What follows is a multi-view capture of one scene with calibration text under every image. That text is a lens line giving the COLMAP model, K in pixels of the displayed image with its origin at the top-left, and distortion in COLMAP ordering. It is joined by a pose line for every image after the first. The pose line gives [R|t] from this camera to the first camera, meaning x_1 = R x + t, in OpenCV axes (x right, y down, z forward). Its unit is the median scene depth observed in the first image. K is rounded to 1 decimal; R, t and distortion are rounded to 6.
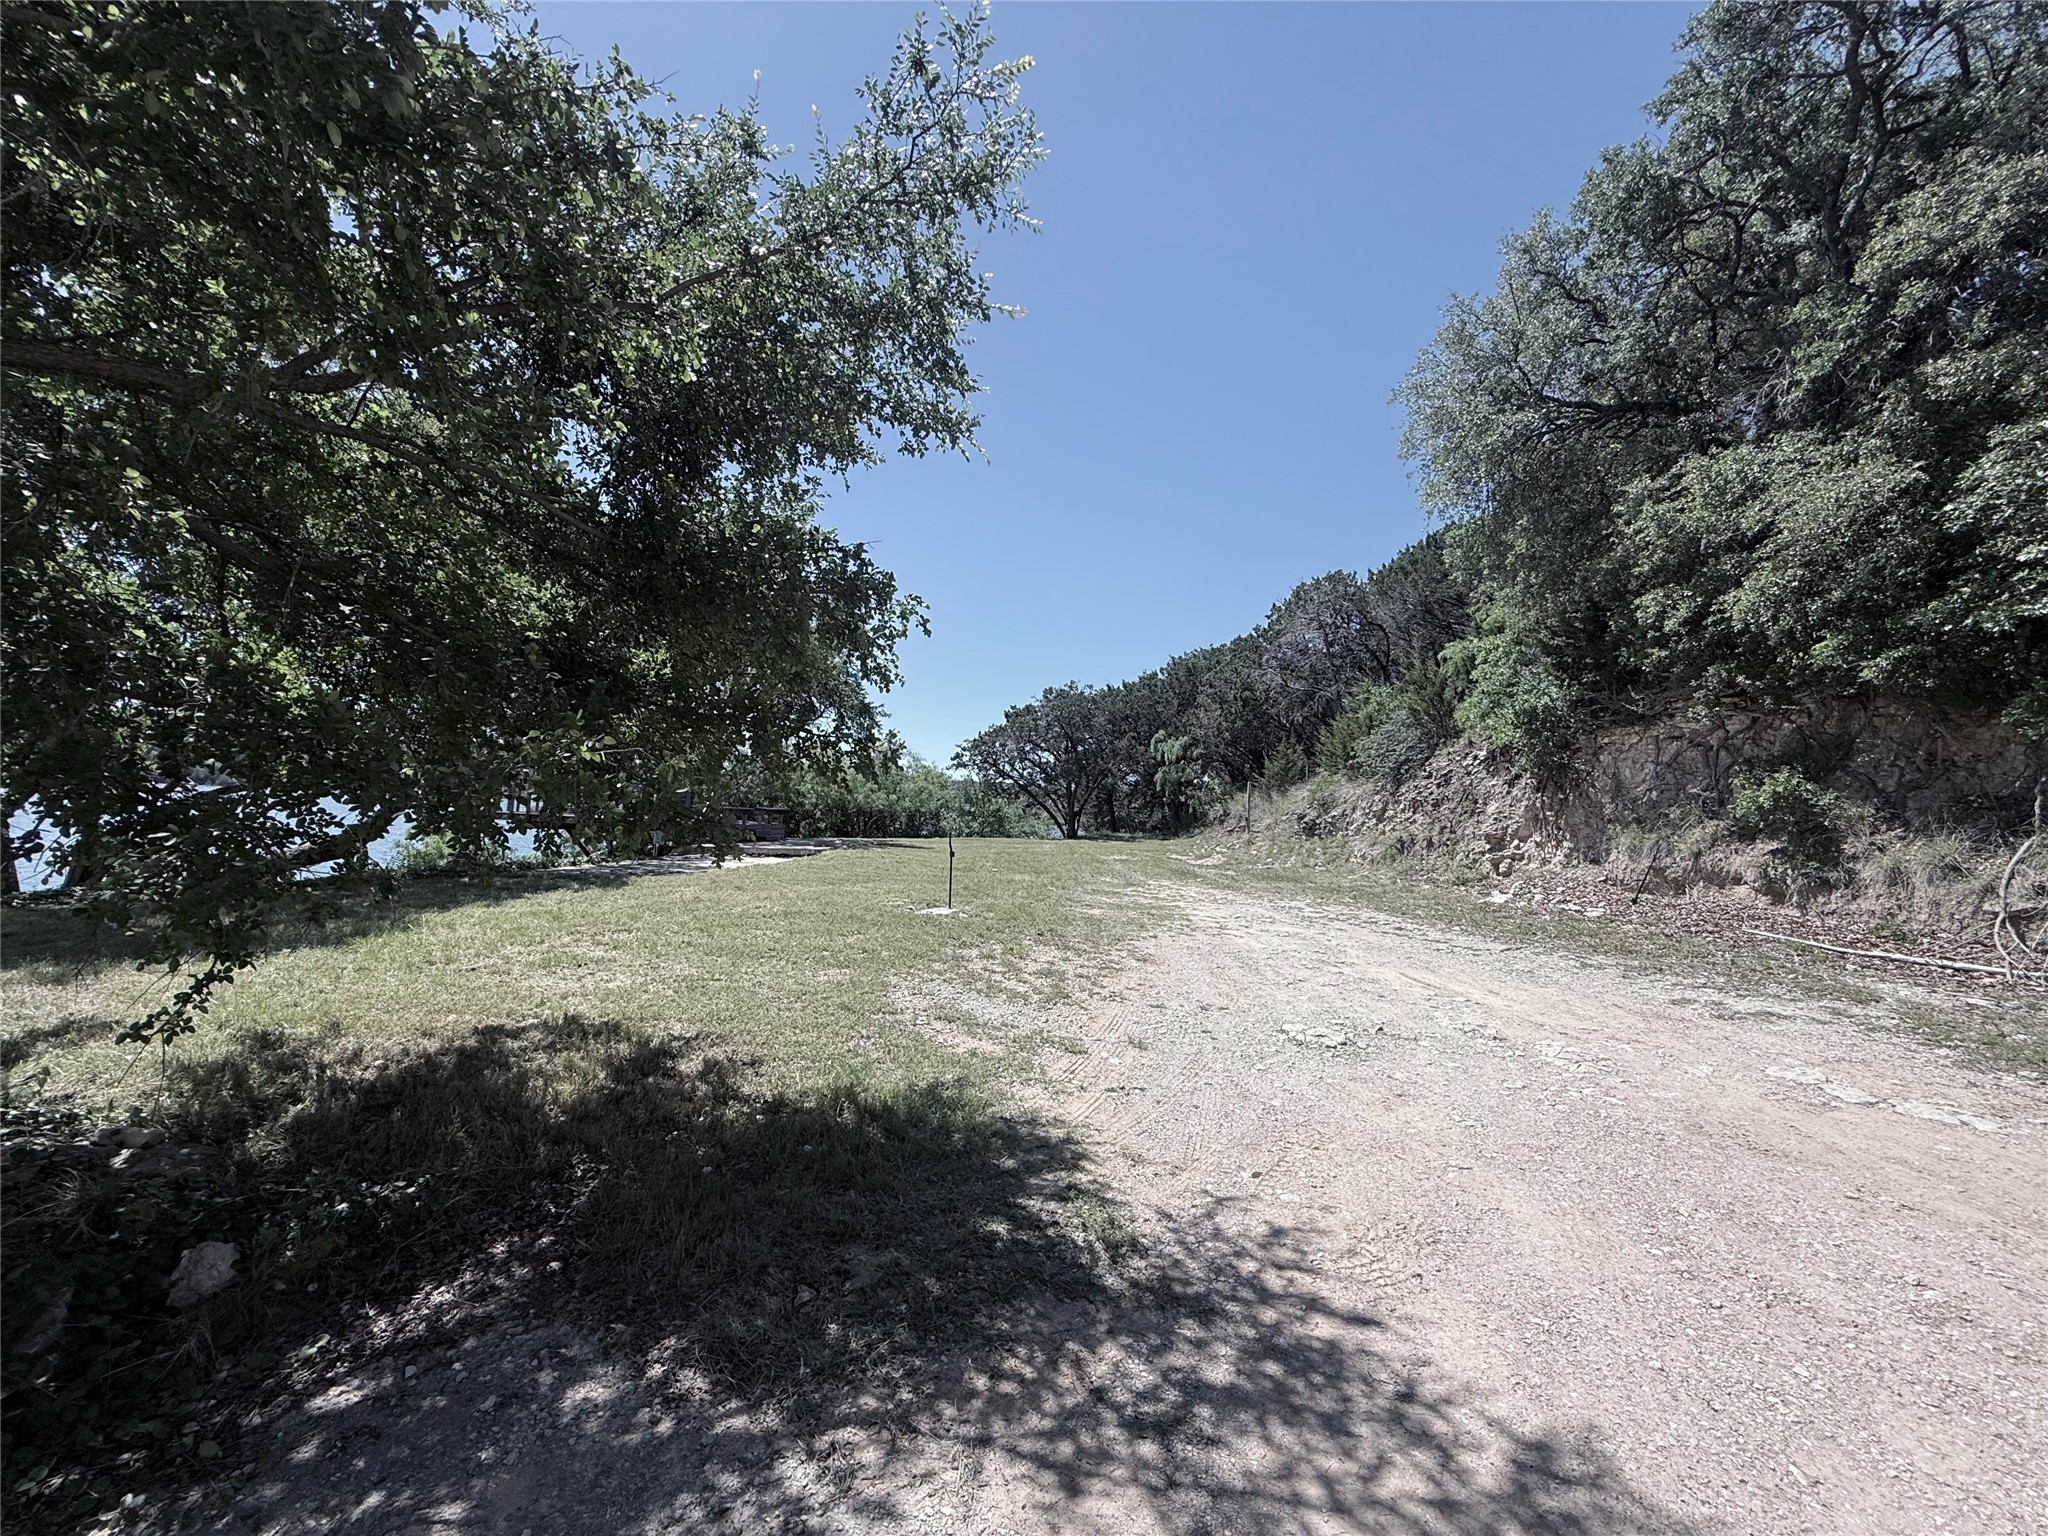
lens RADIAL K [[816.0, 0, 1020.6], [0, 816.0, 773.2], [0, 0, 1]] dist [0.001997, 0.000157]
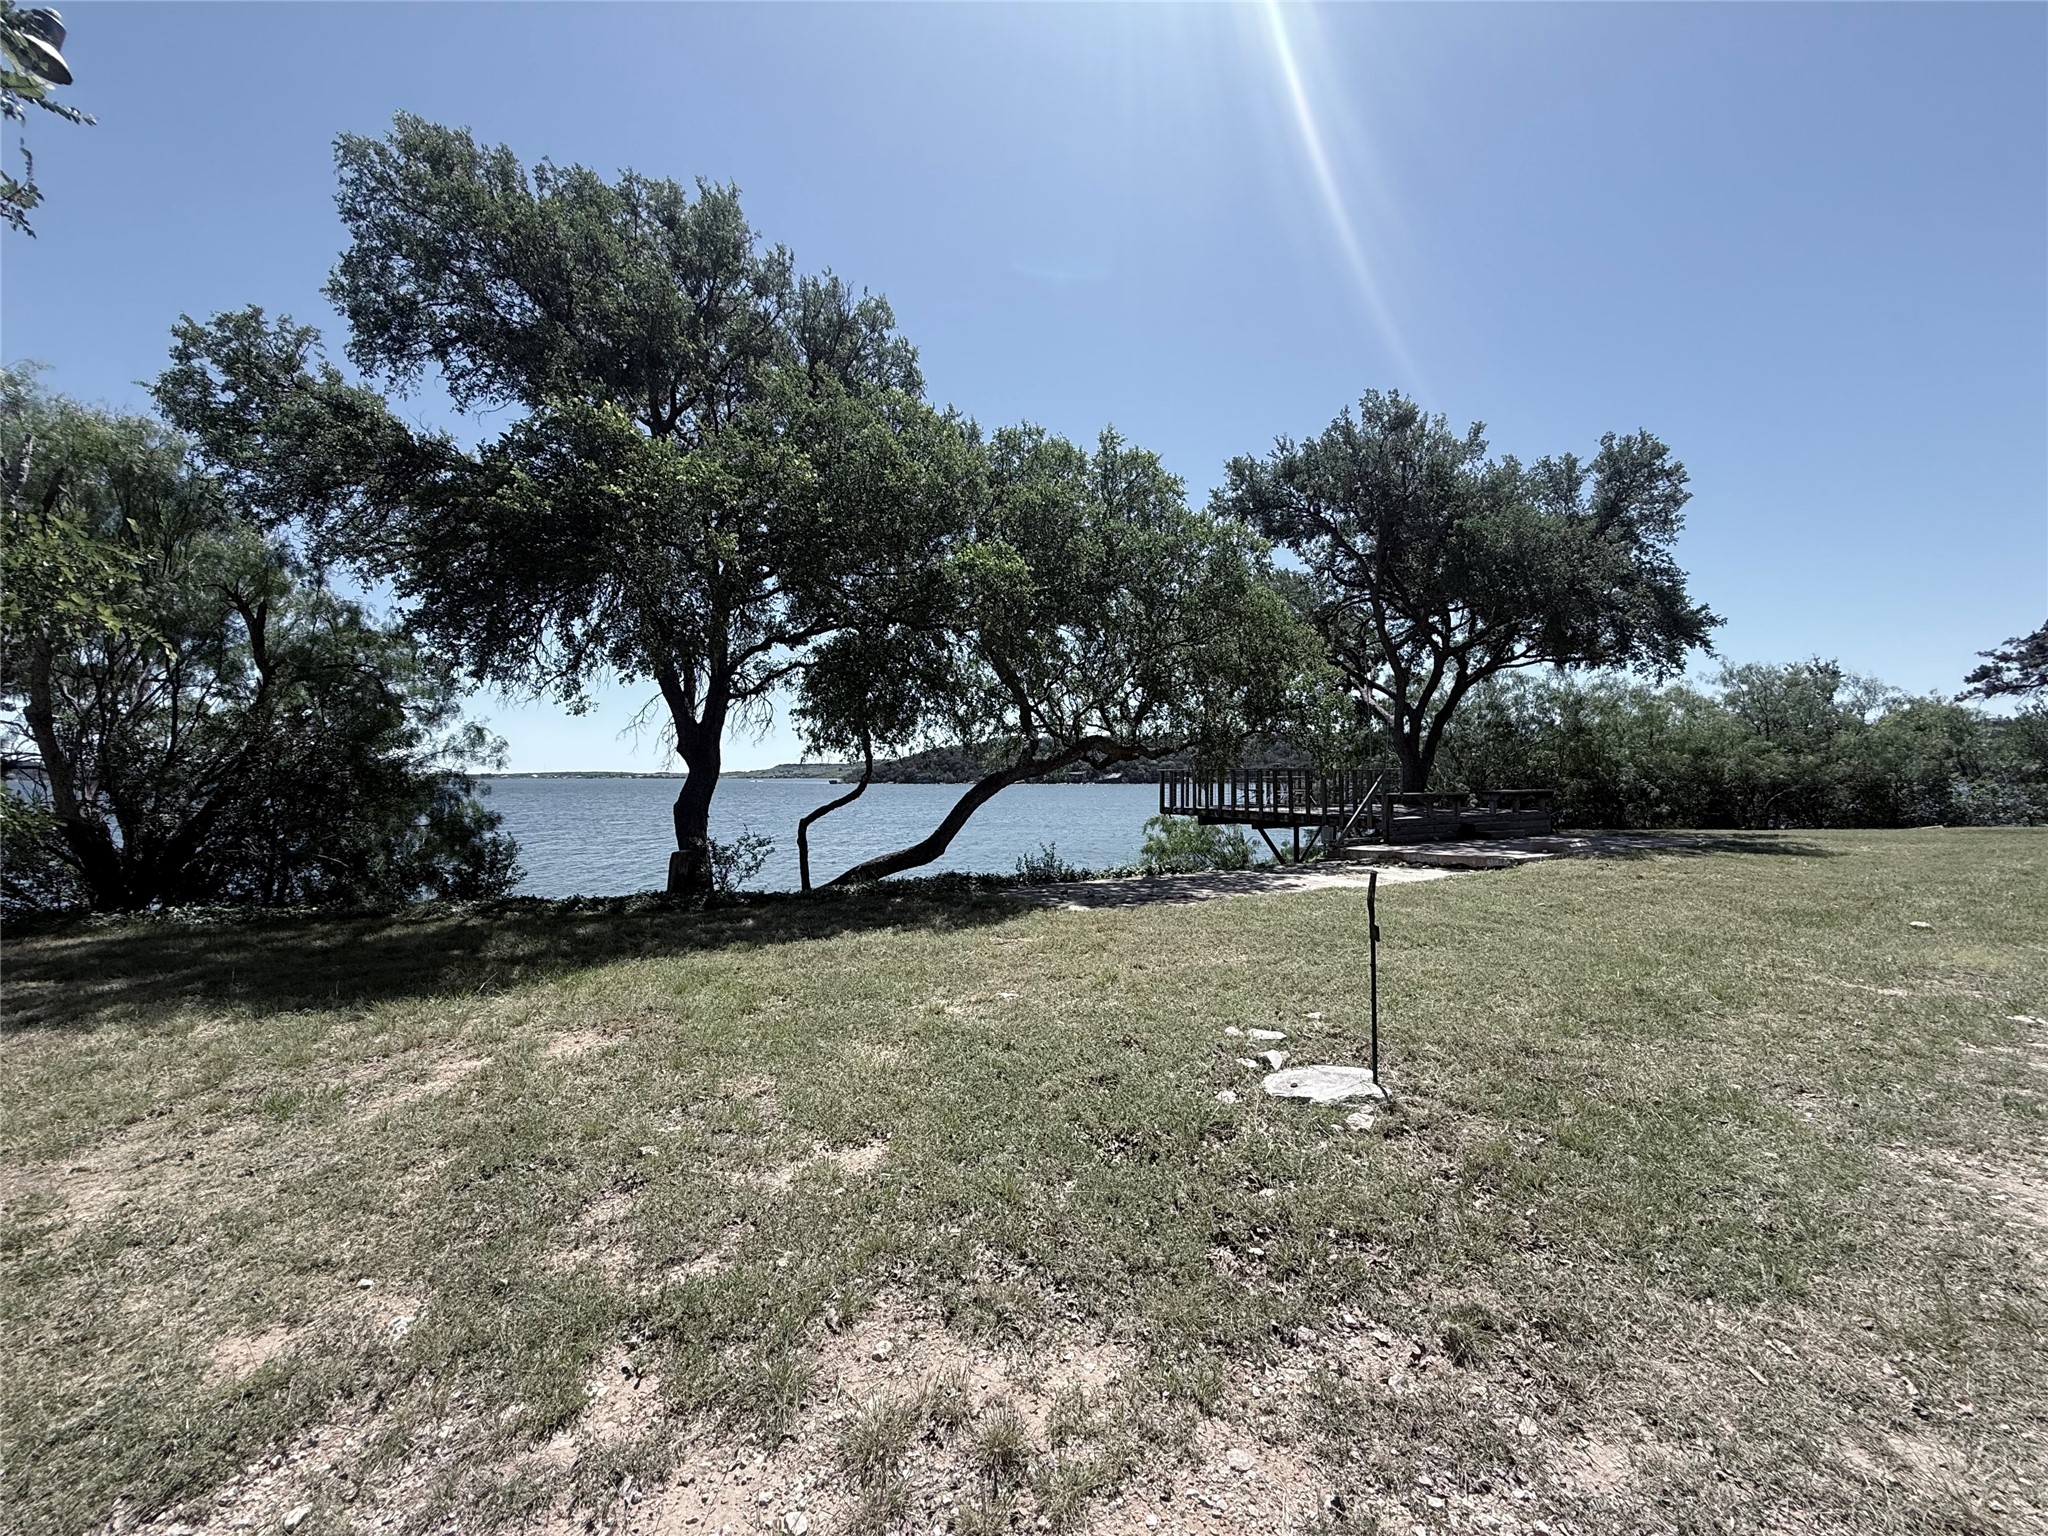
lens RADIAL K [[816.0, 0, 1023.8], [0, 816.0, 765.9], [0, 0, 1]] dist [0.001997, 0.000157]
pose [[0.523944, -0.065290, -0.849247, 0.055969], [0.078833, 0.996495, -0.027975, 0.006490], [0.848097, -0.052292, 0.527255, 0.218987]]
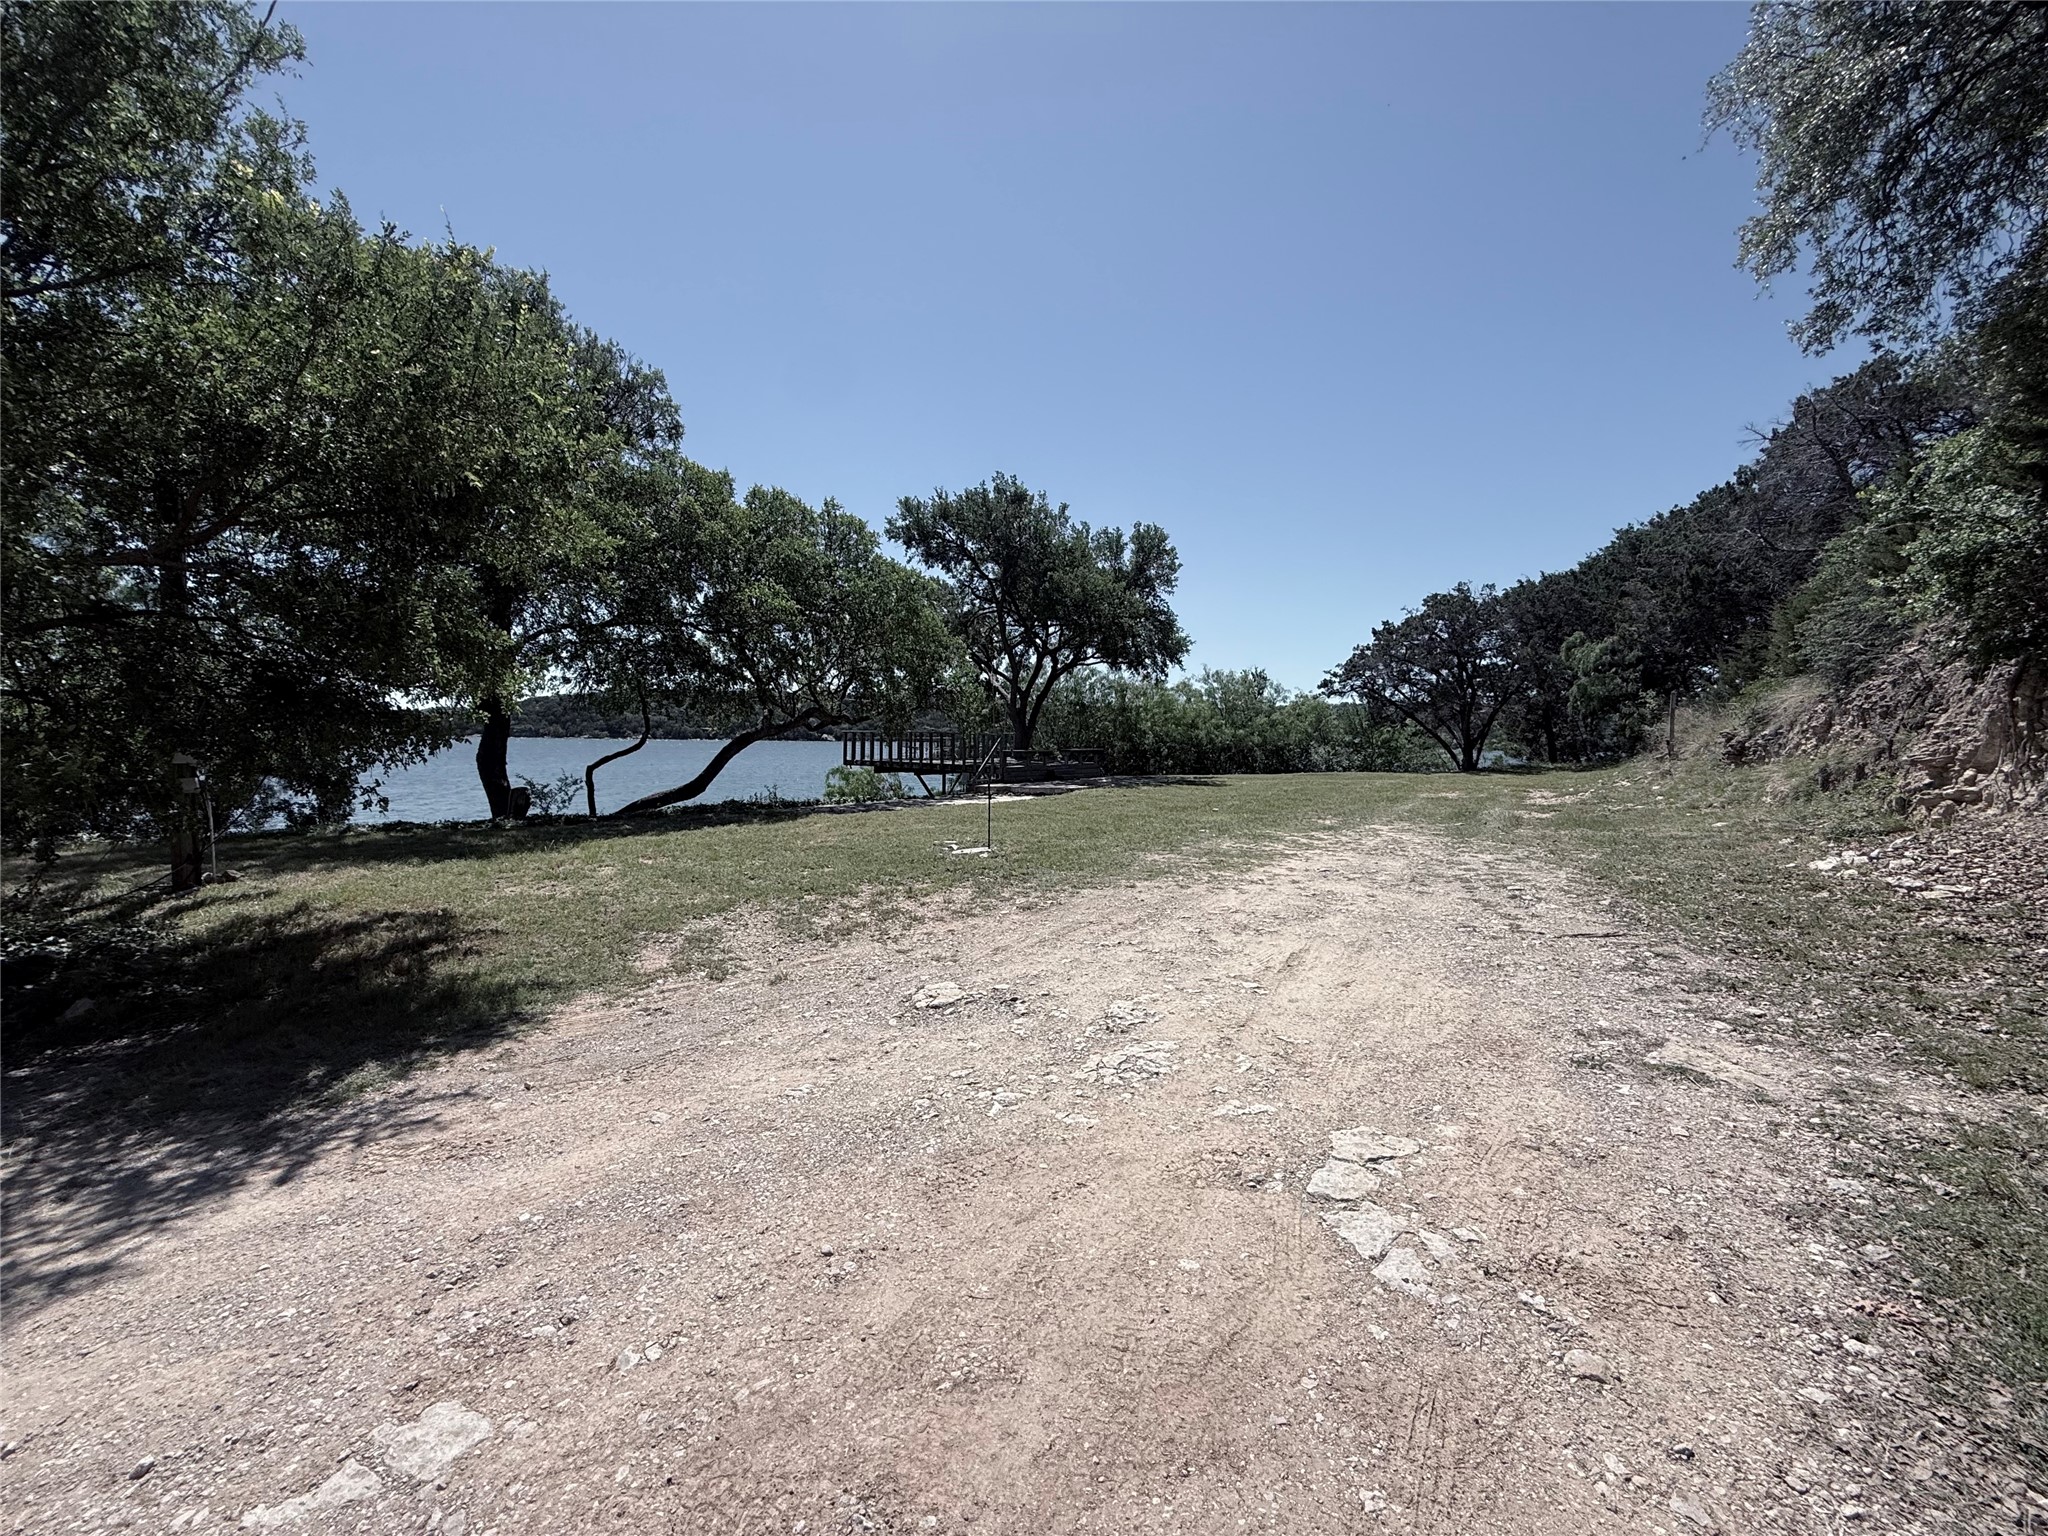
lens RADIAL K [[816.0, 0, 1016.9], [0, 816.0, 753.9], [0, 0, 1]] dist [0.001997, 0.000157]
pose [[0.830127, -0.028872, -0.556826, 0.179141], [0.060956, 0.997372, 0.039160, 0.001432], [0.554232, -0.066450, 0.829705, 0.048959]]
